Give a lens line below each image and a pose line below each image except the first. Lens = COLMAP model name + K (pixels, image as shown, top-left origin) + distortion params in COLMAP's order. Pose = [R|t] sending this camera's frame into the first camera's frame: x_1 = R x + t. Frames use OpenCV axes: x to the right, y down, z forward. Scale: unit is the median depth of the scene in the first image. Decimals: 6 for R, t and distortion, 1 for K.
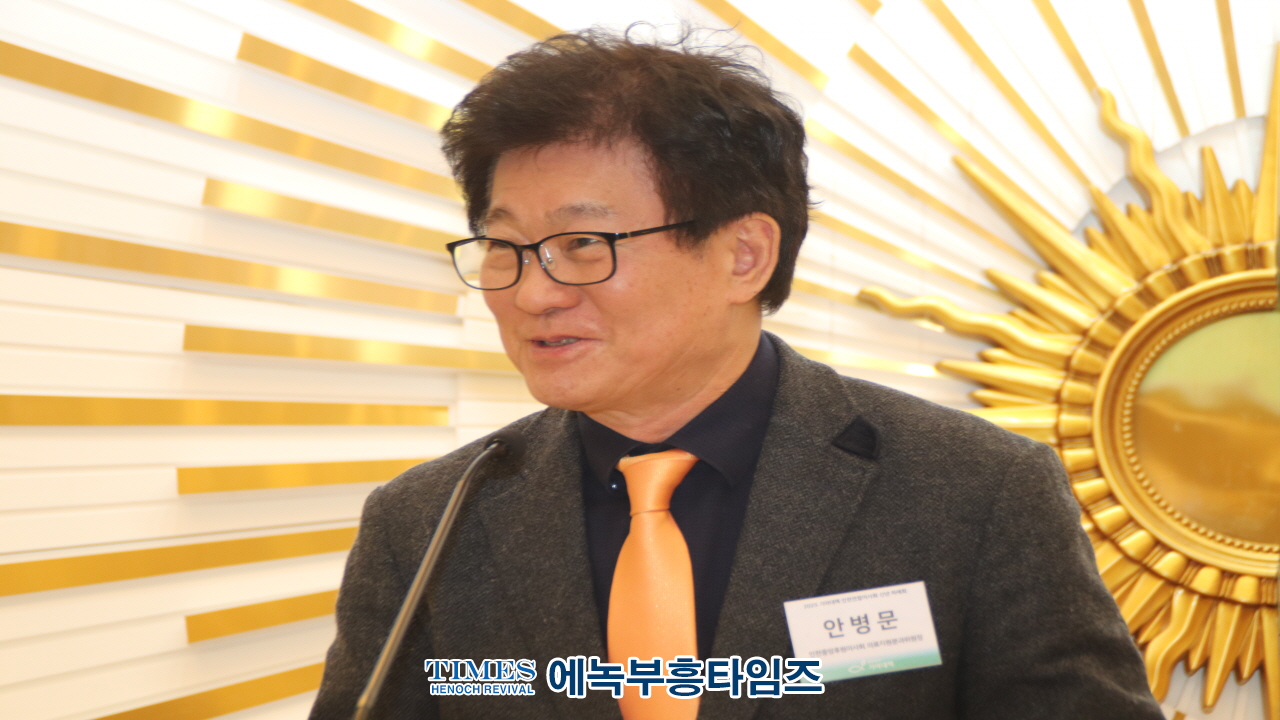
lens RADIAL K [[5601.6, 0, 640.0], [0, 5601.6, 360.0], [0, 0, 1]] dist [2.969490, -46.831337]
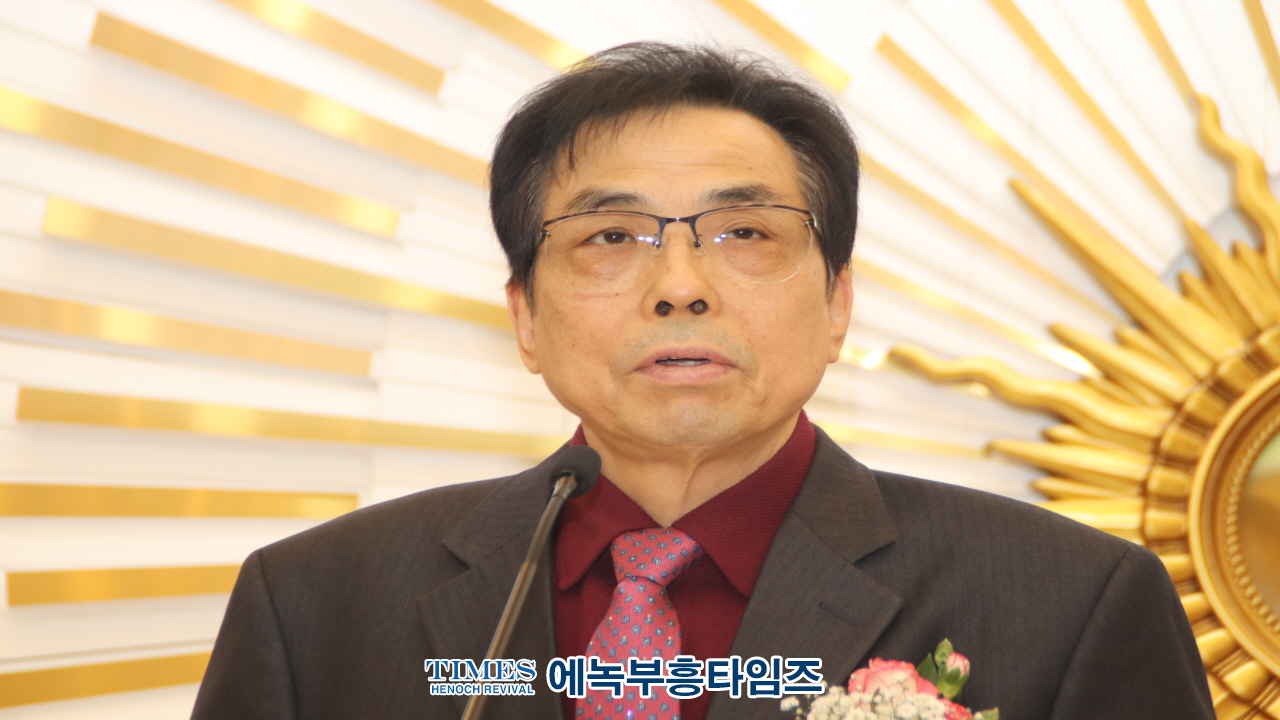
lens RADIAL K [[6070.8, 0, 640.0], [0, 6070.8, 360.0], [0, 0, 1]] dist [2.011938, 3.668493]
pose [[0.999851, 0.007516, -0.015563, 0.017300], [-0.007746, 0.999860, -0.014802, 0.001889], [0.015450, 0.014920, 0.999769, 0.151441]]
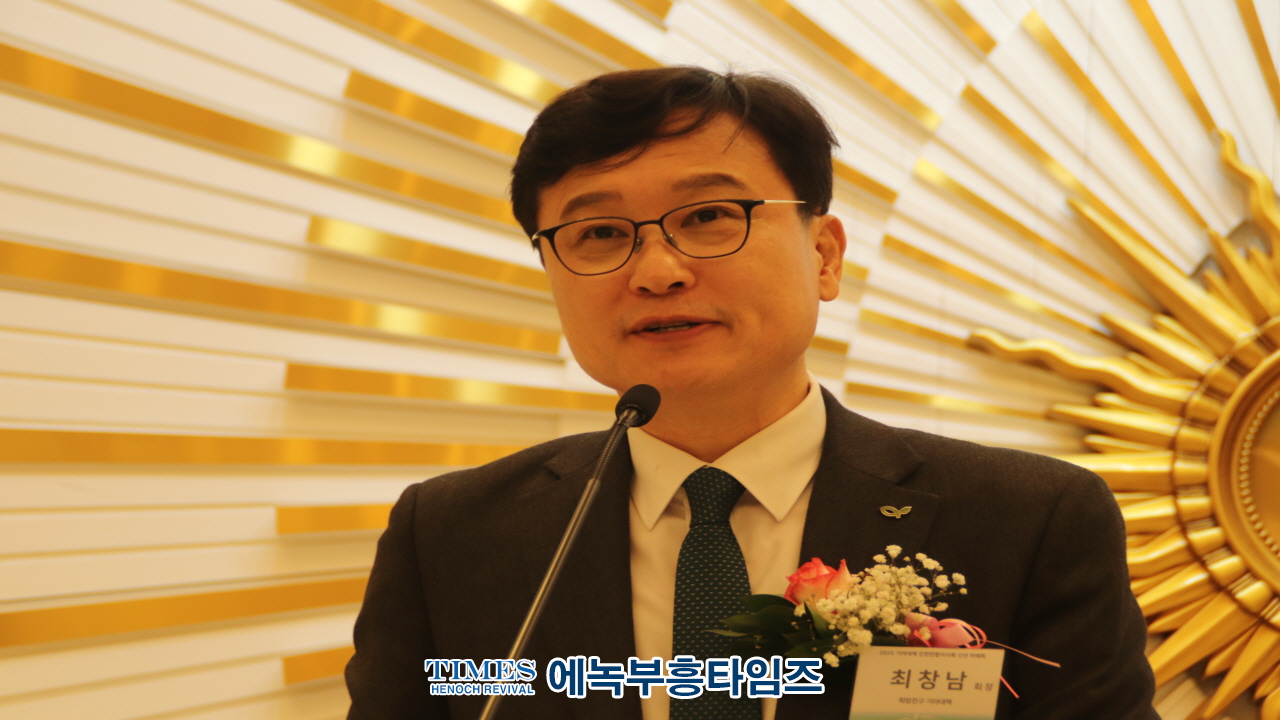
lens RADIAL K [[5601.6, 0, 640.0], [0, 5601.6, 360.0], [0, 0, 1]] dist [2.969490, -46.831337]
pose [[0.999757, 0.007631, -0.020689, 0.002031], [-0.007791, 0.999940, -0.007684, 0.000316], [0.020629, 0.007843, 0.999756, 0.012077]]
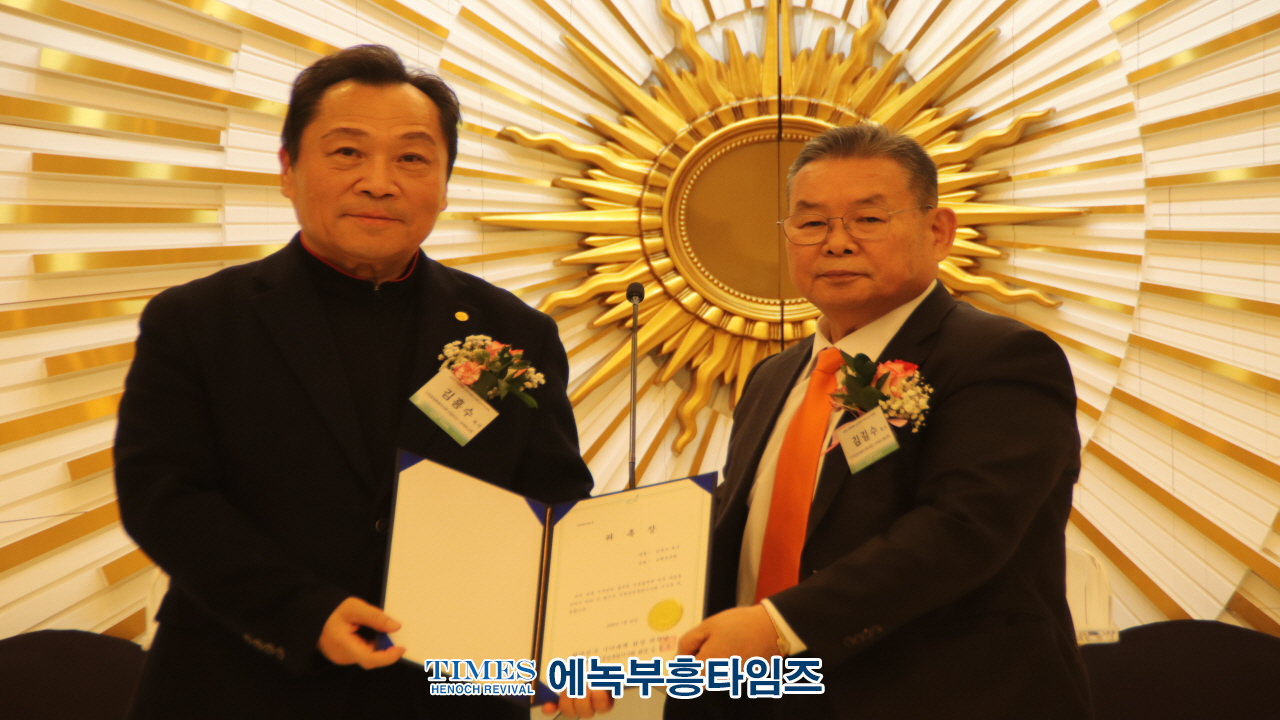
lens RADIAL K [[8583.8, 0, 642.5], [0, 8583.8, 418.7], [0, 0, 1]] dist [2.034611, -26.511014]
pose [[0.986446, -0.009910, 0.163784, -0.290861], [0.000965, 0.998508, 0.054603, -0.059191], [-0.164081, -0.053705, 0.984984, -1.197156]]
